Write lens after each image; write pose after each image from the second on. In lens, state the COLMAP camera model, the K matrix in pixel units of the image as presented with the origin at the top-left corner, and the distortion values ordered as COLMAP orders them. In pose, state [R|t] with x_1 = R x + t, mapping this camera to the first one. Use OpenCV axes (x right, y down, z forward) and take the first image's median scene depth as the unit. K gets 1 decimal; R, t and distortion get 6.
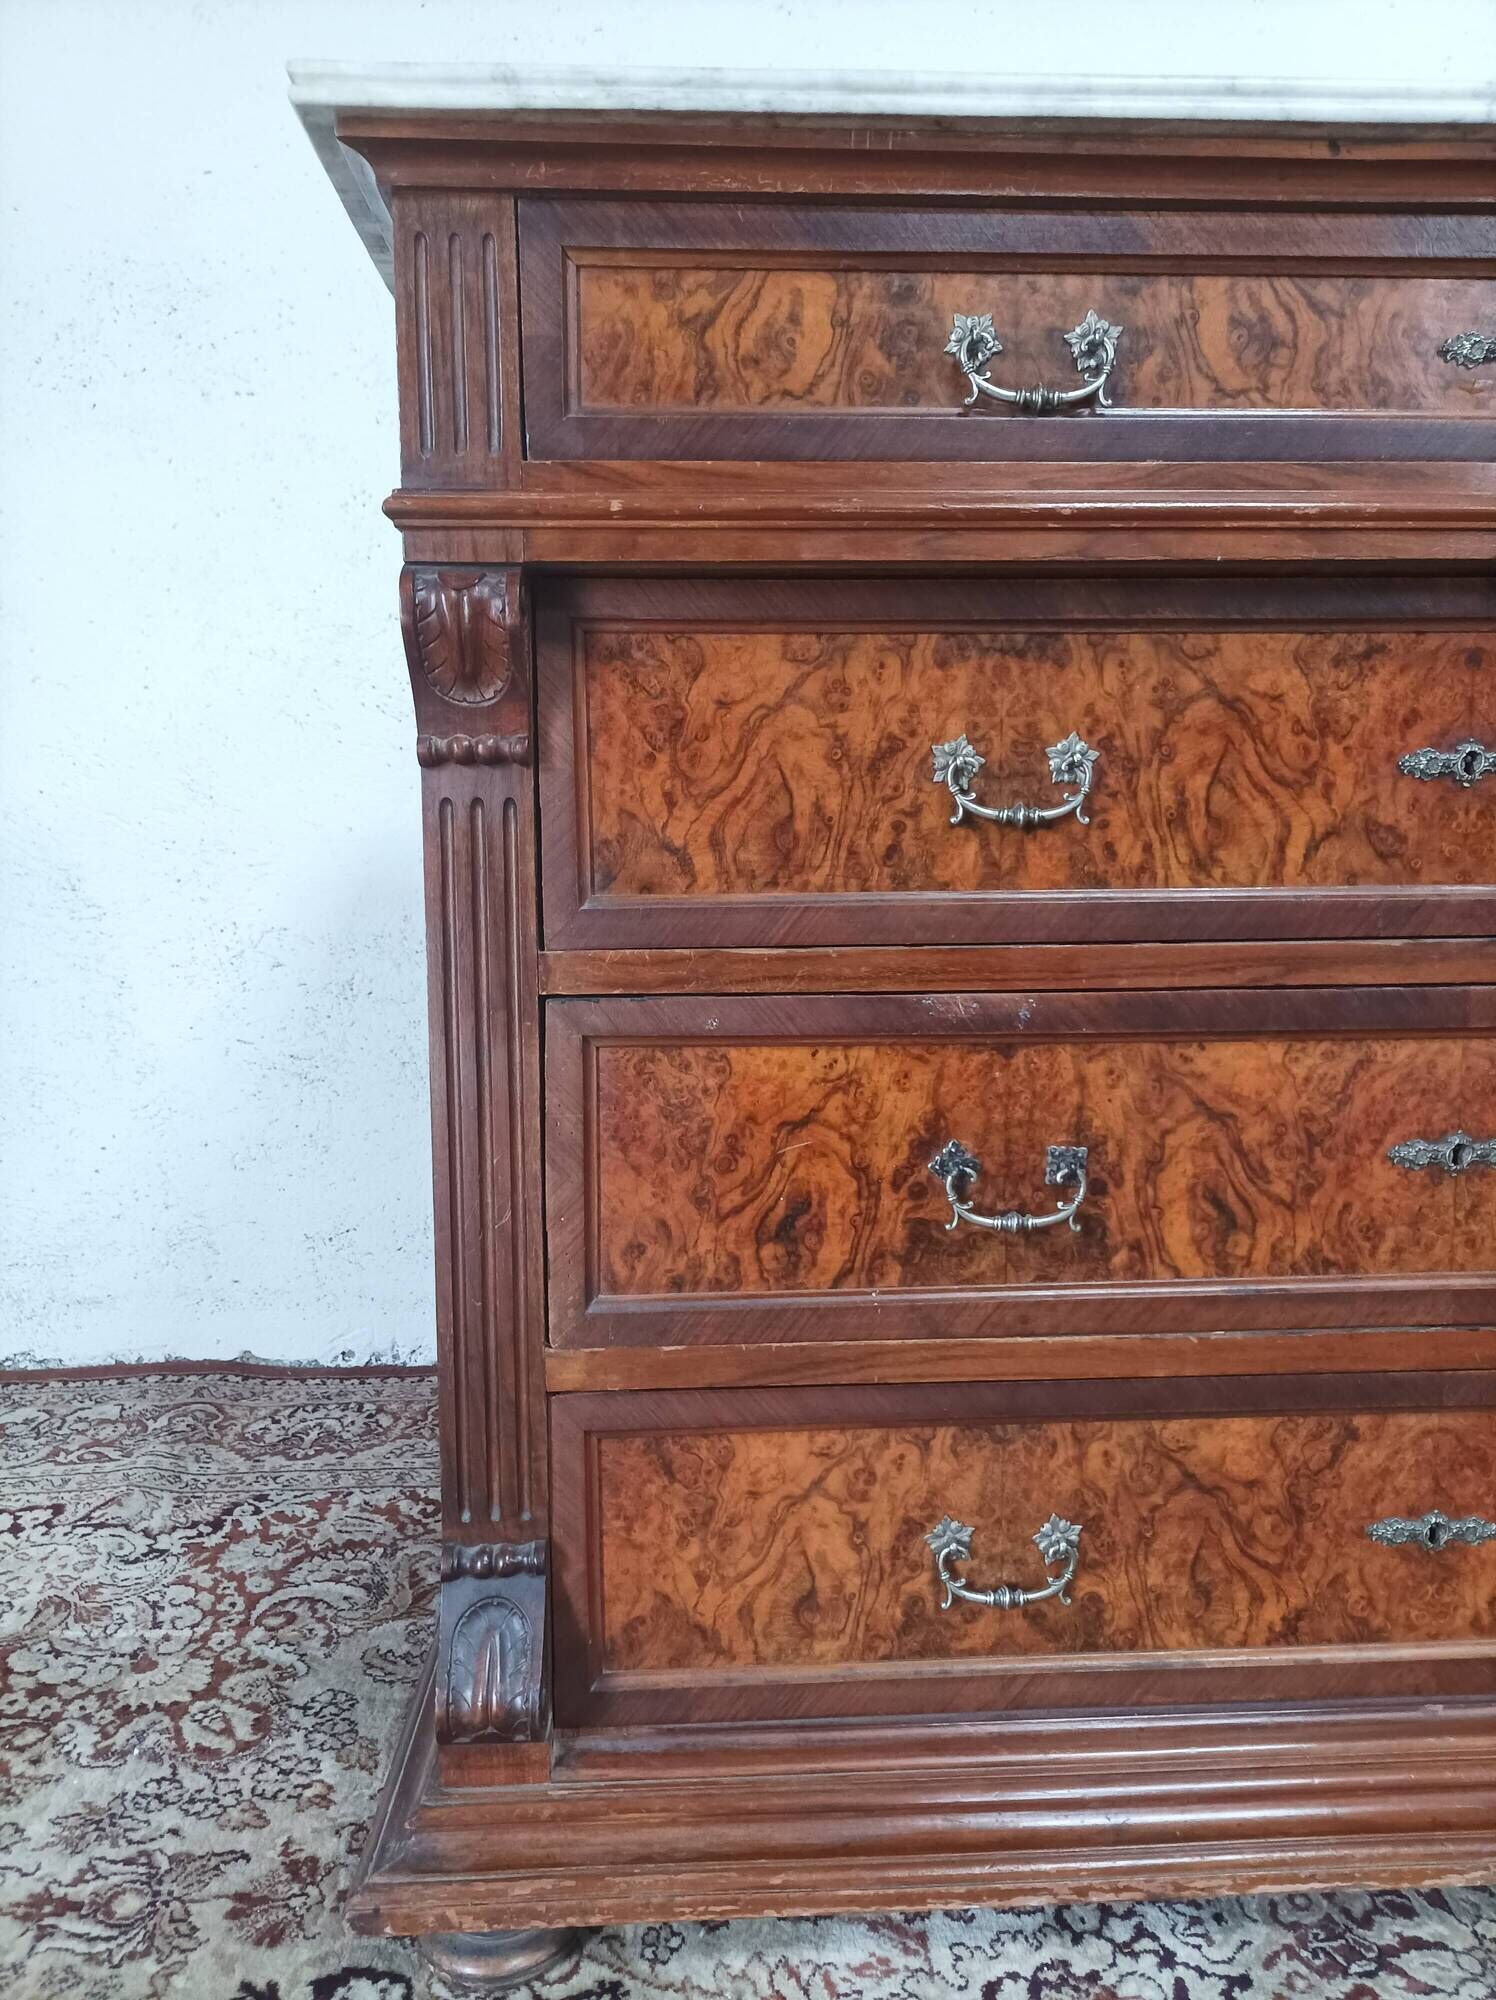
lens RADIAL K [[1470.7, 0, 734.7], [0, 1470.7, 1005.6], [0, 0, 1]] dist [0.014550, -0.005211]
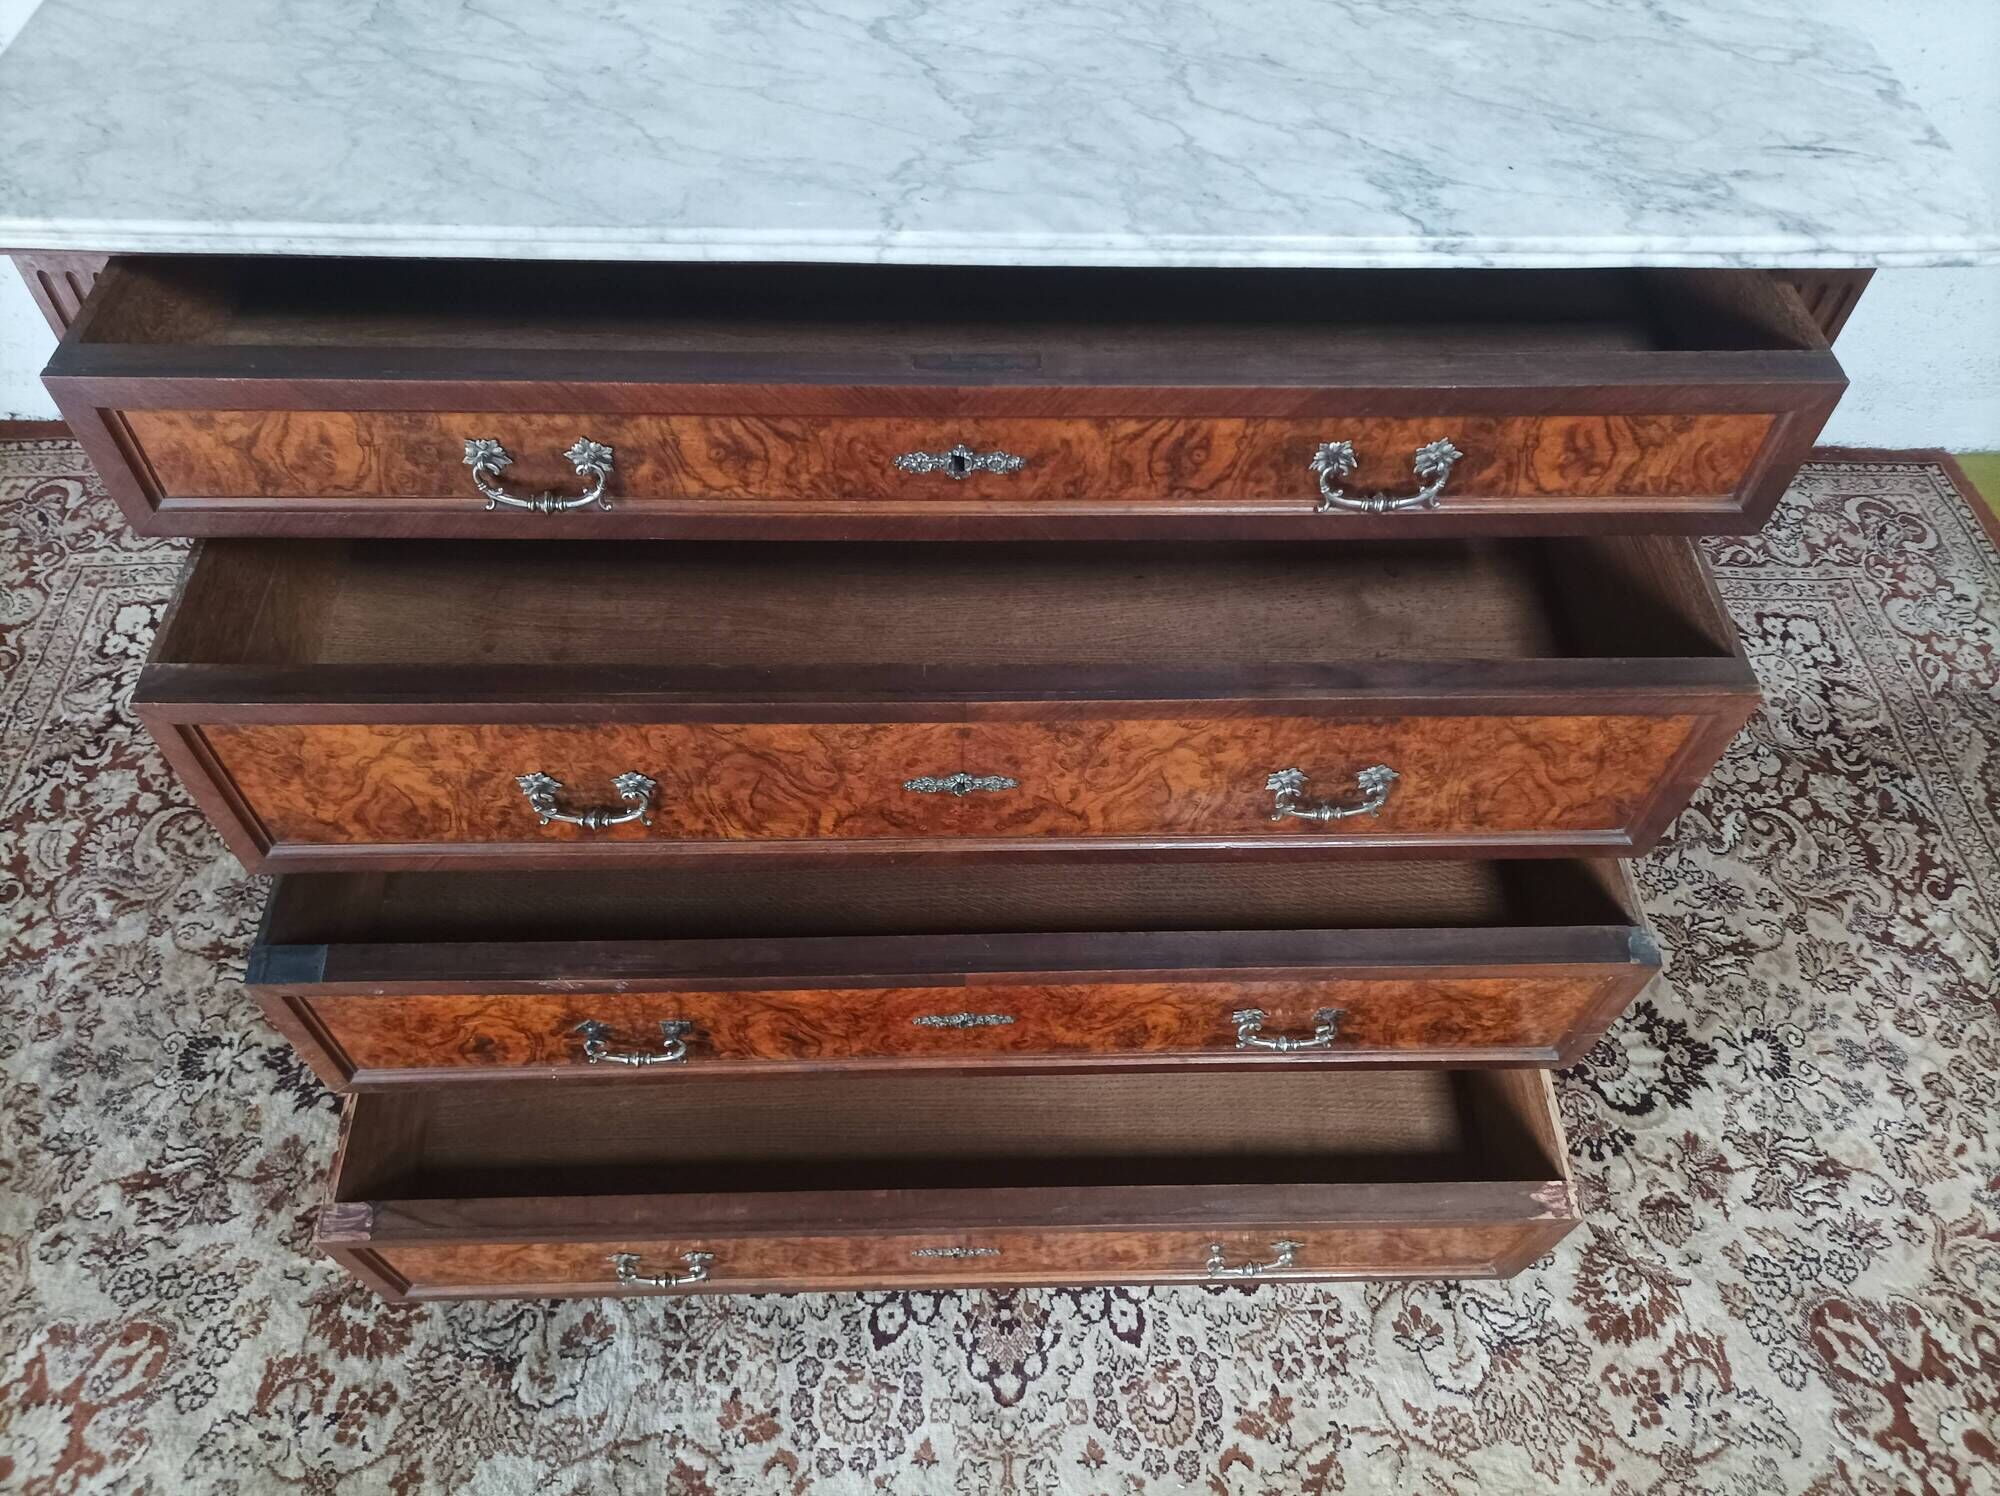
lens RADIAL K [[1470.7, 0, 1000.9], [0, 1470.7, 745.8], [0, 0, 1]] dist [0.014550, -0.005211]
pose [[0.998943, 0.044435, 0.011797, 0.503504], [-0.039047, 0.684557, 0.727913, -0.994481], [0.024269, -0.727604, 0.685568, -0.083407]]
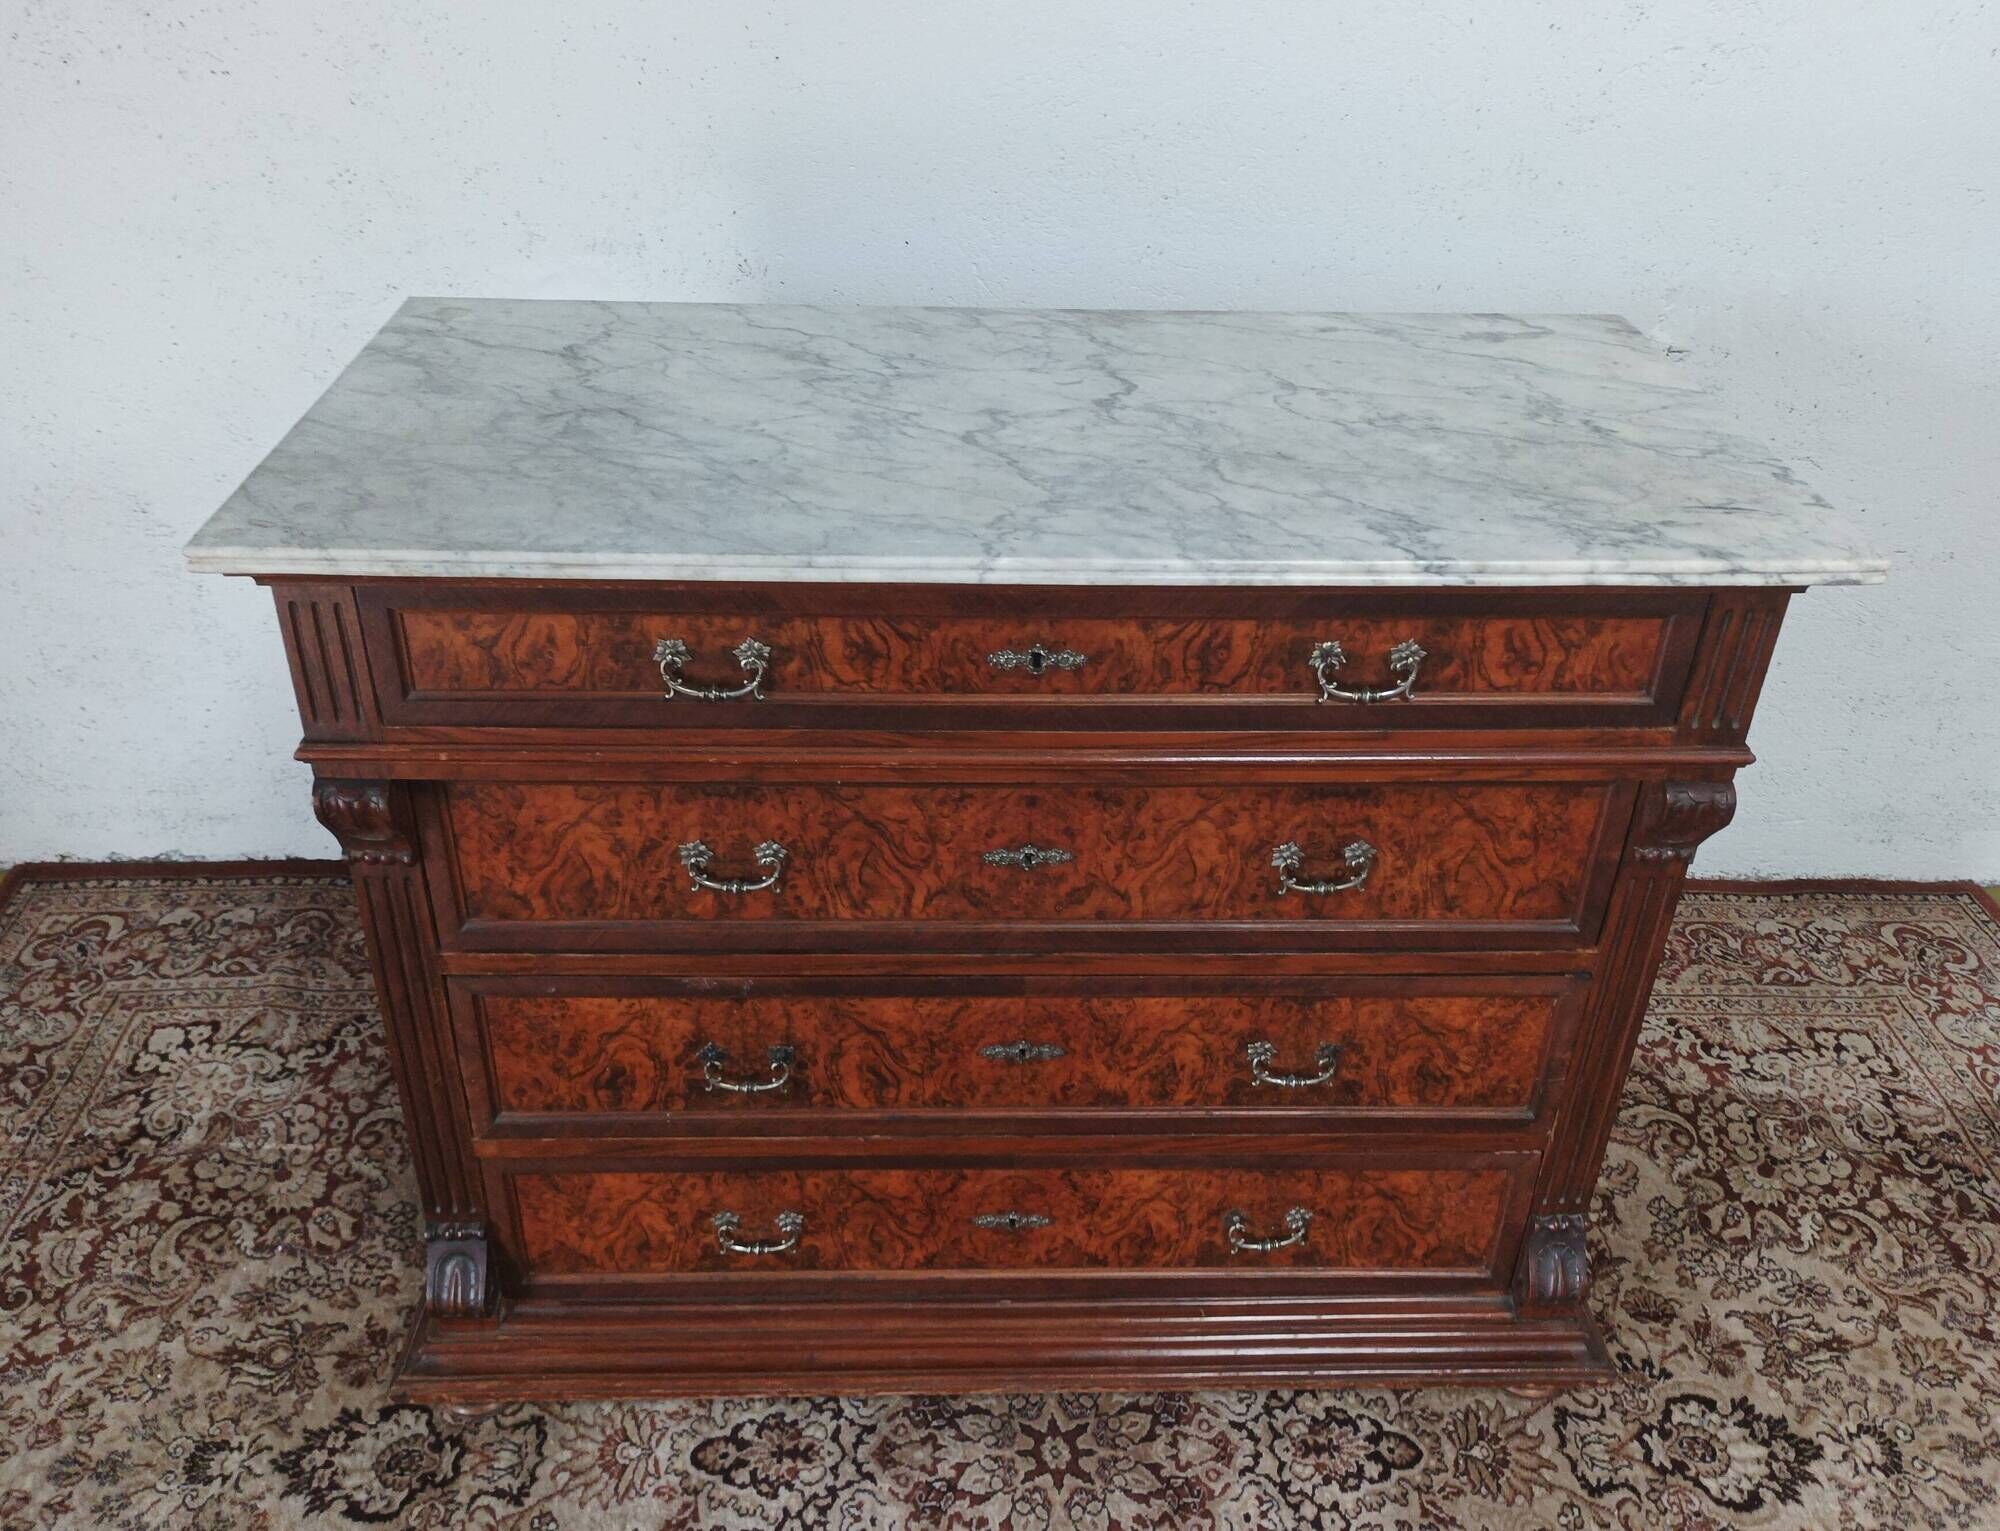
lens RADIAL K [[1723.4, 0, 1014.2], [0, 1723.4, 763.7], [0, 0, 1]] dist [0.013405, -0.002890]
pose [[0.999242, 0.038615, 0.005026, 0.446702], [-0.036838, 0.895535, 0.443463, -1.009334], [0.012624, -0.443311, 0.896279, -0.558310]]
